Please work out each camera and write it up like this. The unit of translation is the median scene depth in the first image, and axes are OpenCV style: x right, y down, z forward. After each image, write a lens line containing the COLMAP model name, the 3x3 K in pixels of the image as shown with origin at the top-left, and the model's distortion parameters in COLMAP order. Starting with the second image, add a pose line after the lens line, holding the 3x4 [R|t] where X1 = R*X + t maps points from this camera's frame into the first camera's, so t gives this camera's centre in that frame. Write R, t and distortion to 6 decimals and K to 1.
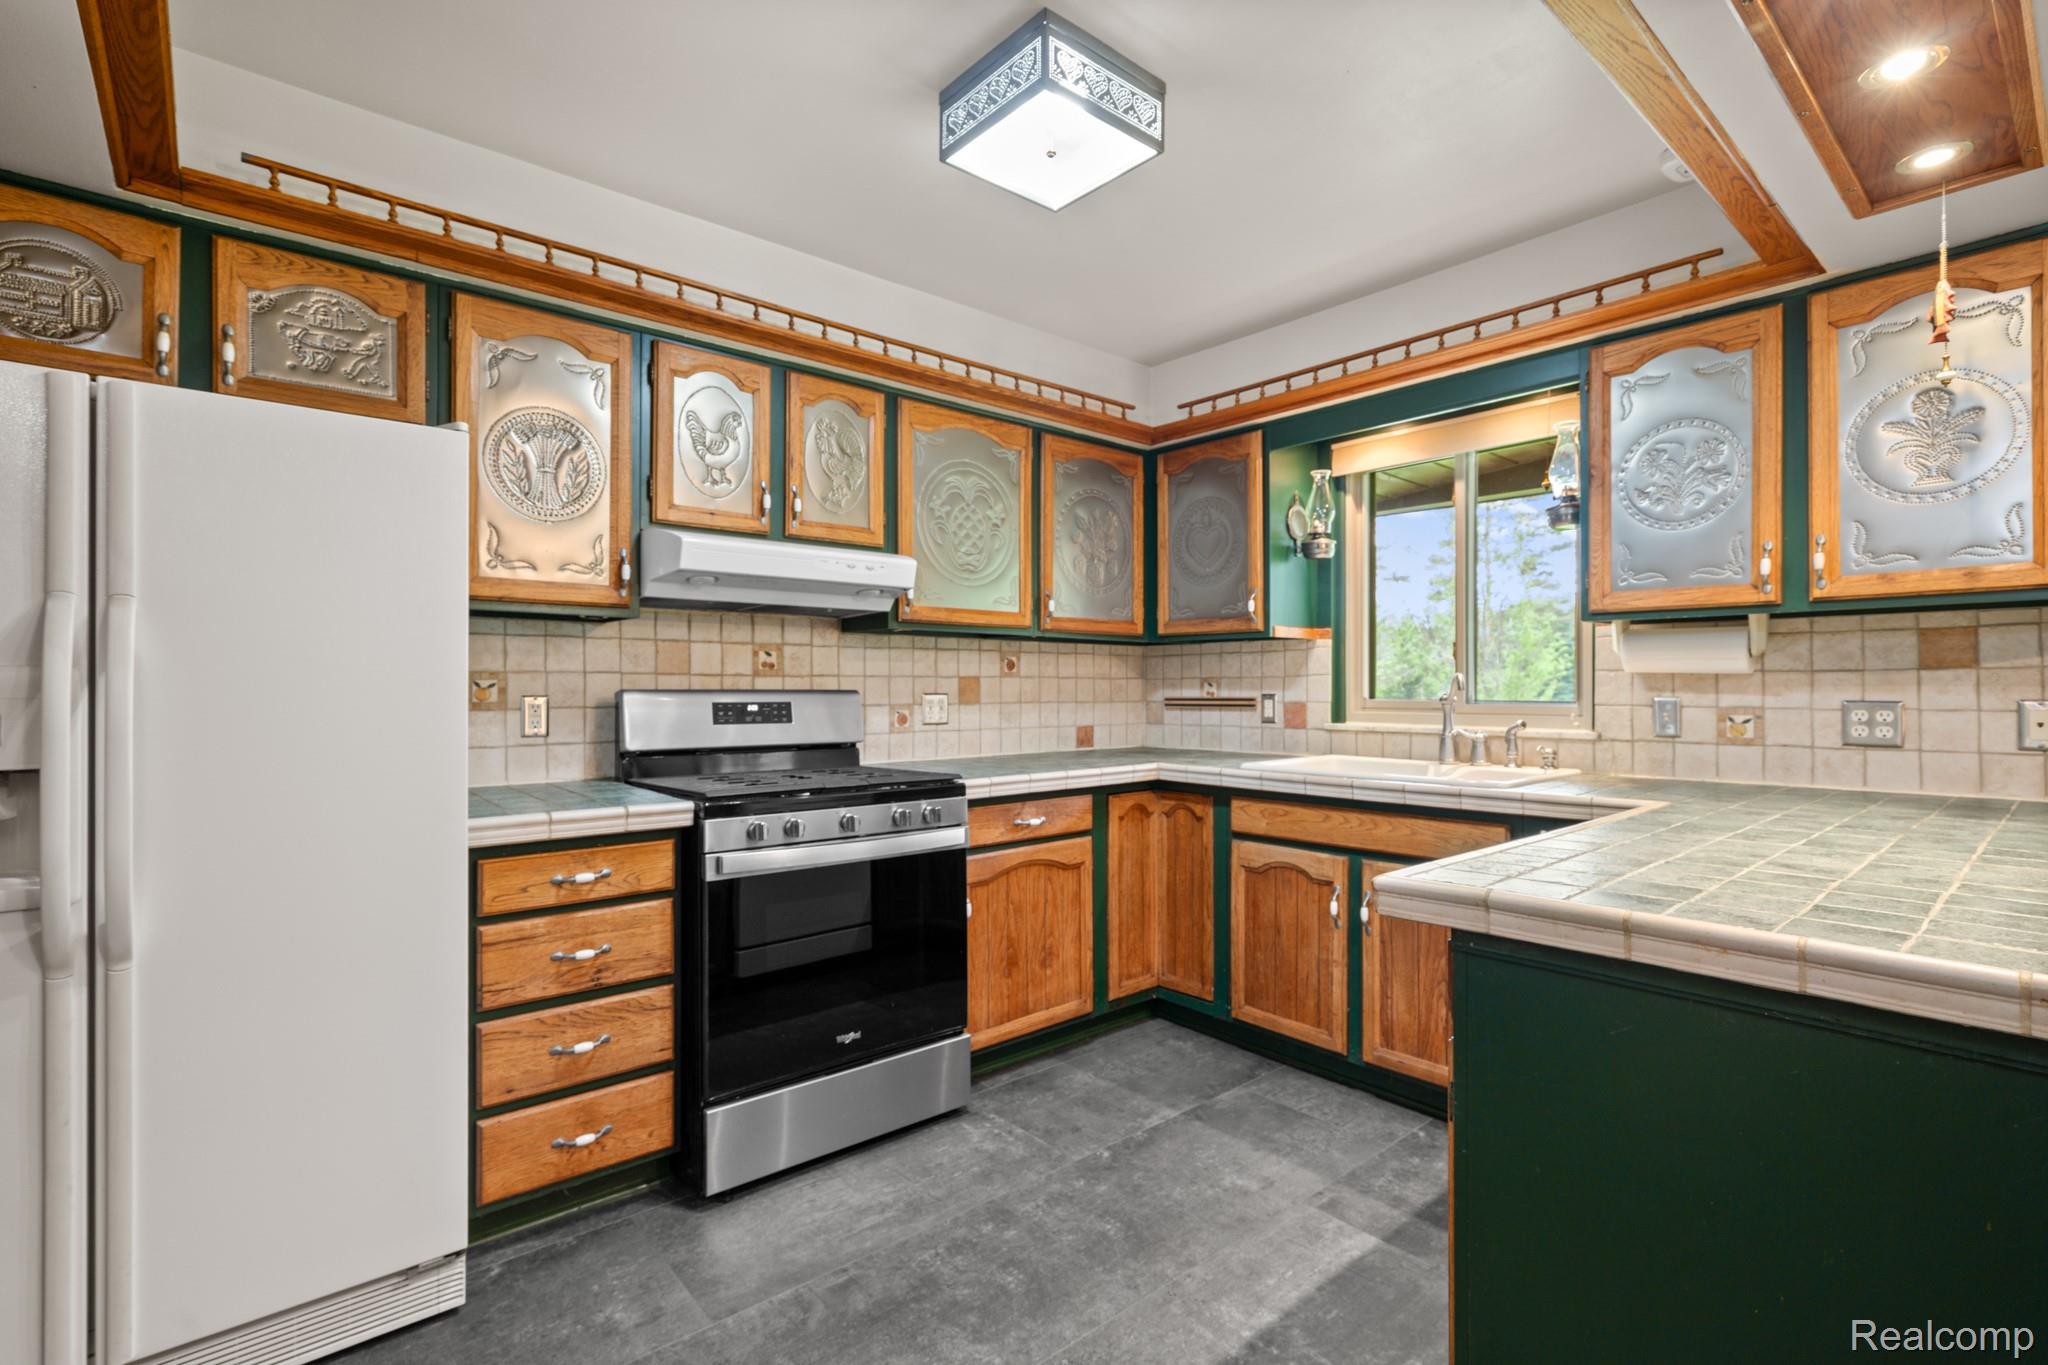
lens RADIAL K [[945.5, 0, 1013.7], [0, 945.5, 683.3], [0, 0, 1]] dist [-0.002715, 0.001239]
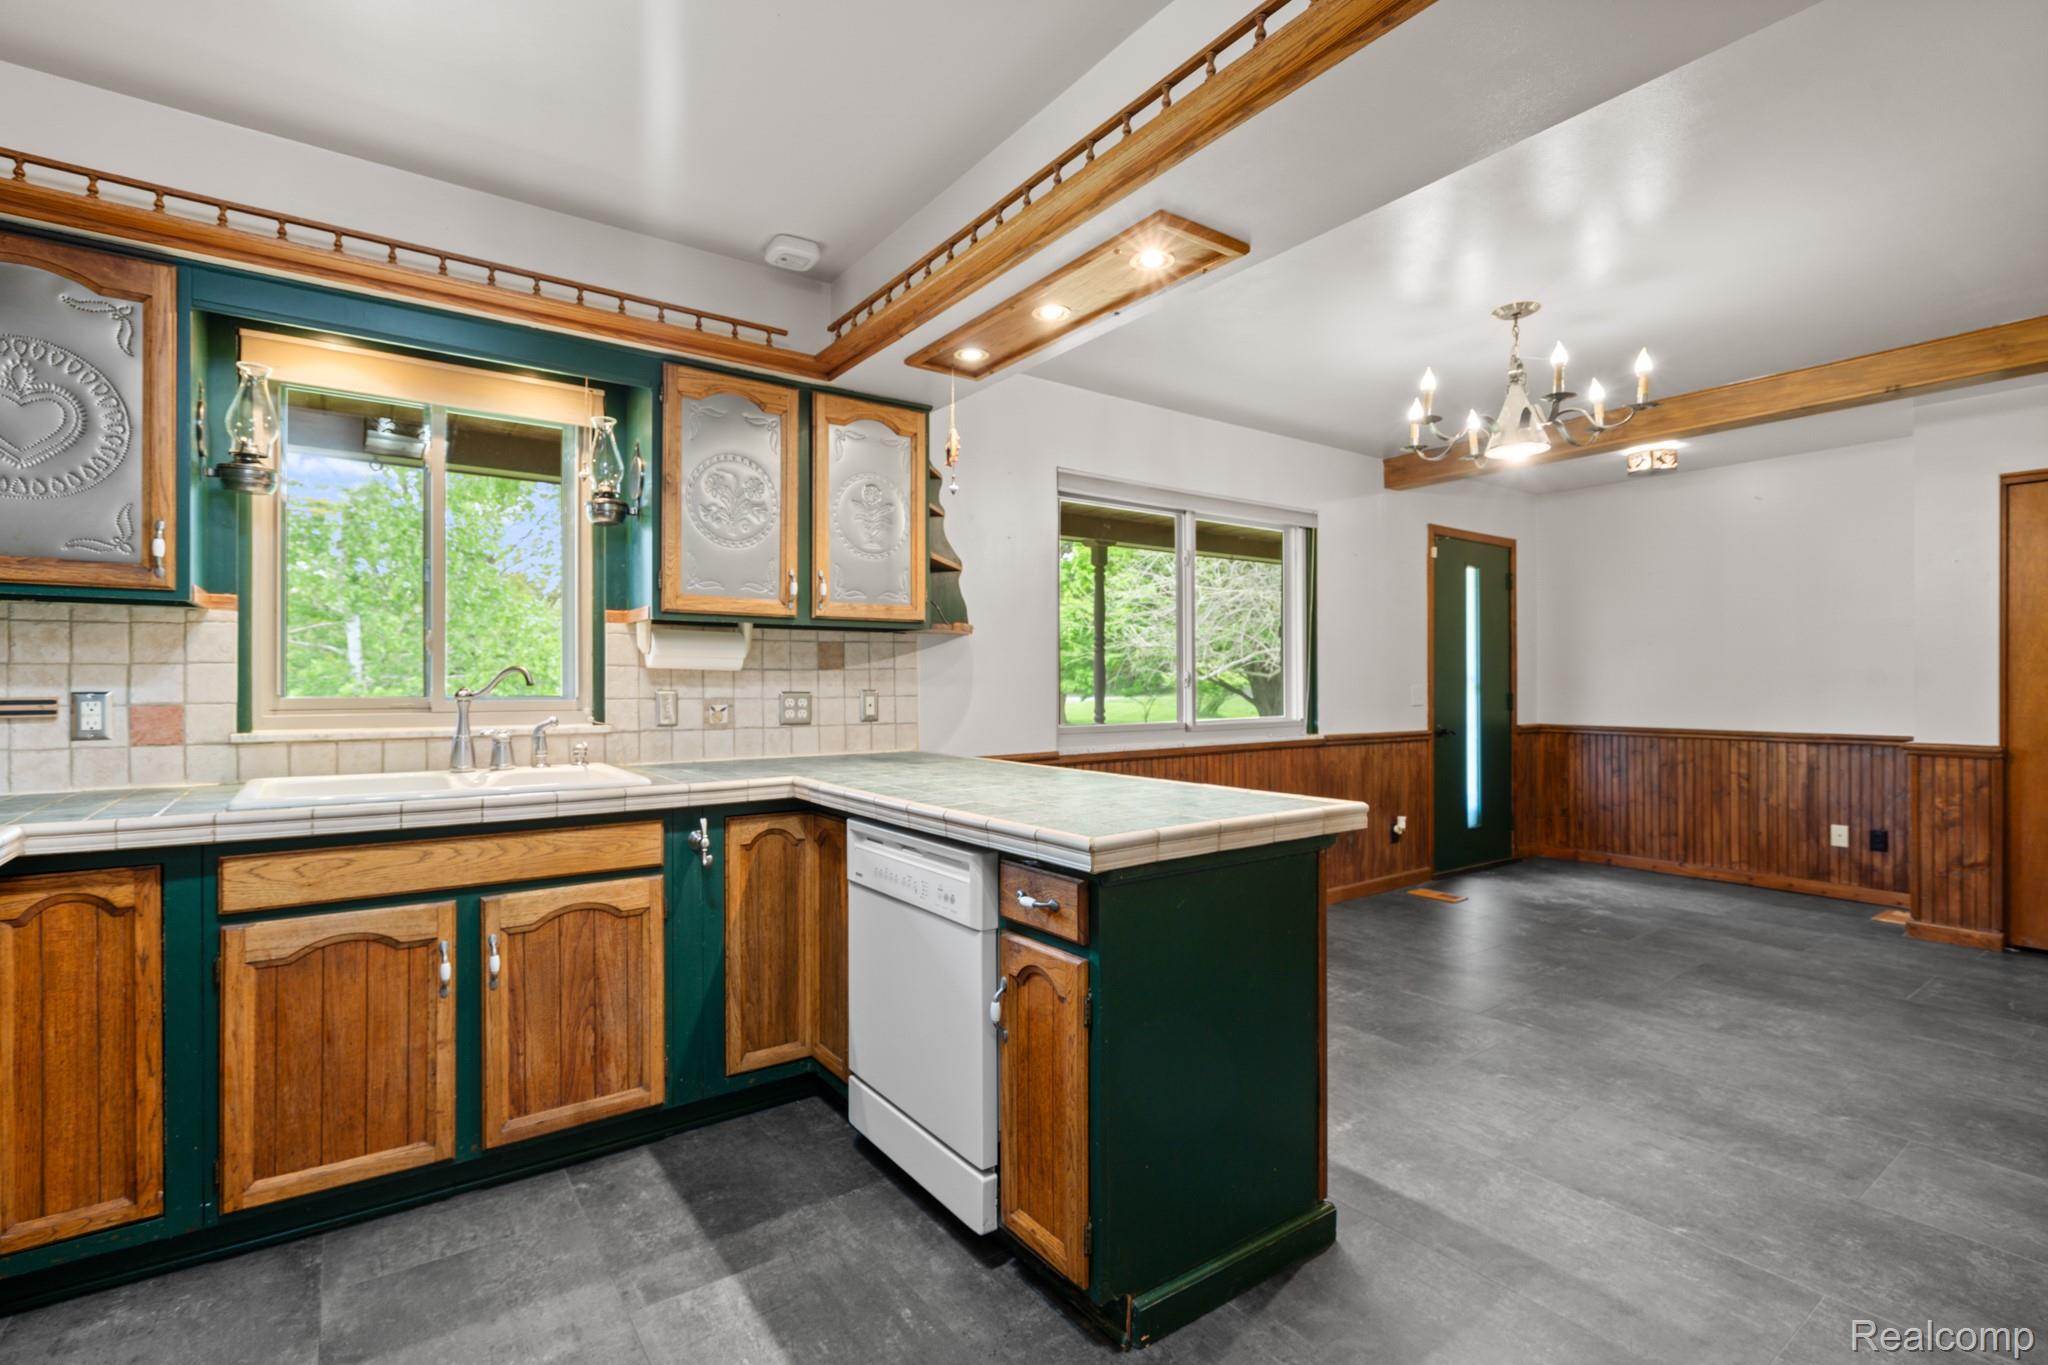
lens RADIAL K [[945.5, 0, 1008.4], [0, 945.5, 682.6], [0, 0, 1]] dist [-0.002715, 0.001239]
pose [[0.072600, 0.001545, 0.997360, -0.384971], [-0.004677, 0.999988, -0.001208, 0.004418], [-0.997350, -0.004577, 0.072606, 0.492698]]
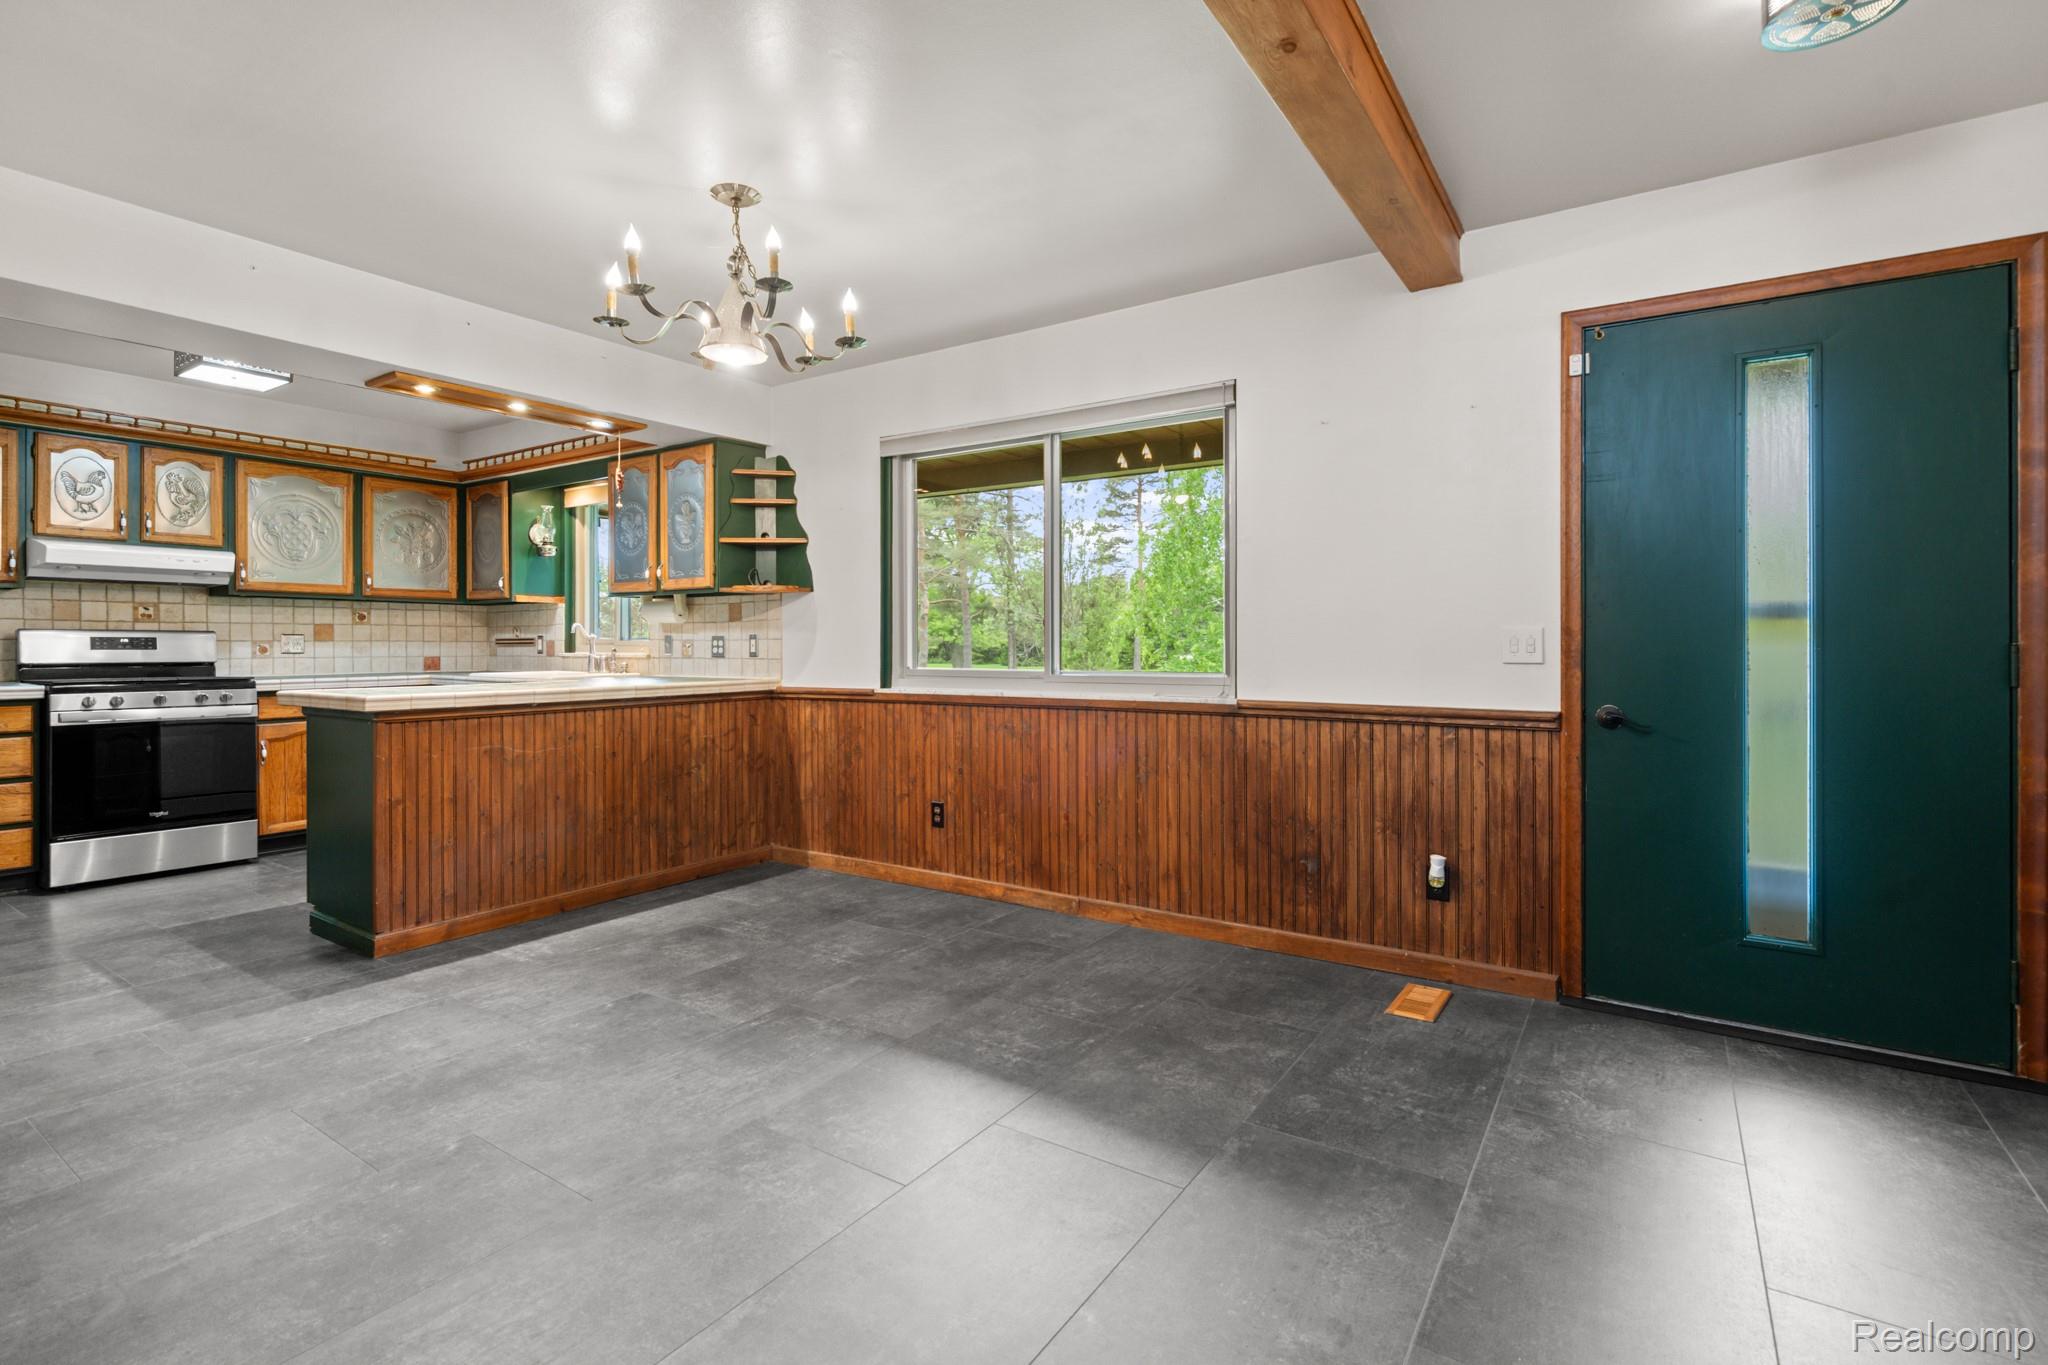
lens RADIAL K [[945.5, 0, 990.2], [0, 945.5, 641.4], [0, 0, 1]] dist [-0.002715, 0.001239]
pose [[0.964201, 0.001743, 0.265167, 0.784712], [-0.002384, 0.999995, 0.002098, 0.020727], [-0.265162, -0.002655, 0.964200, -1.062099]]
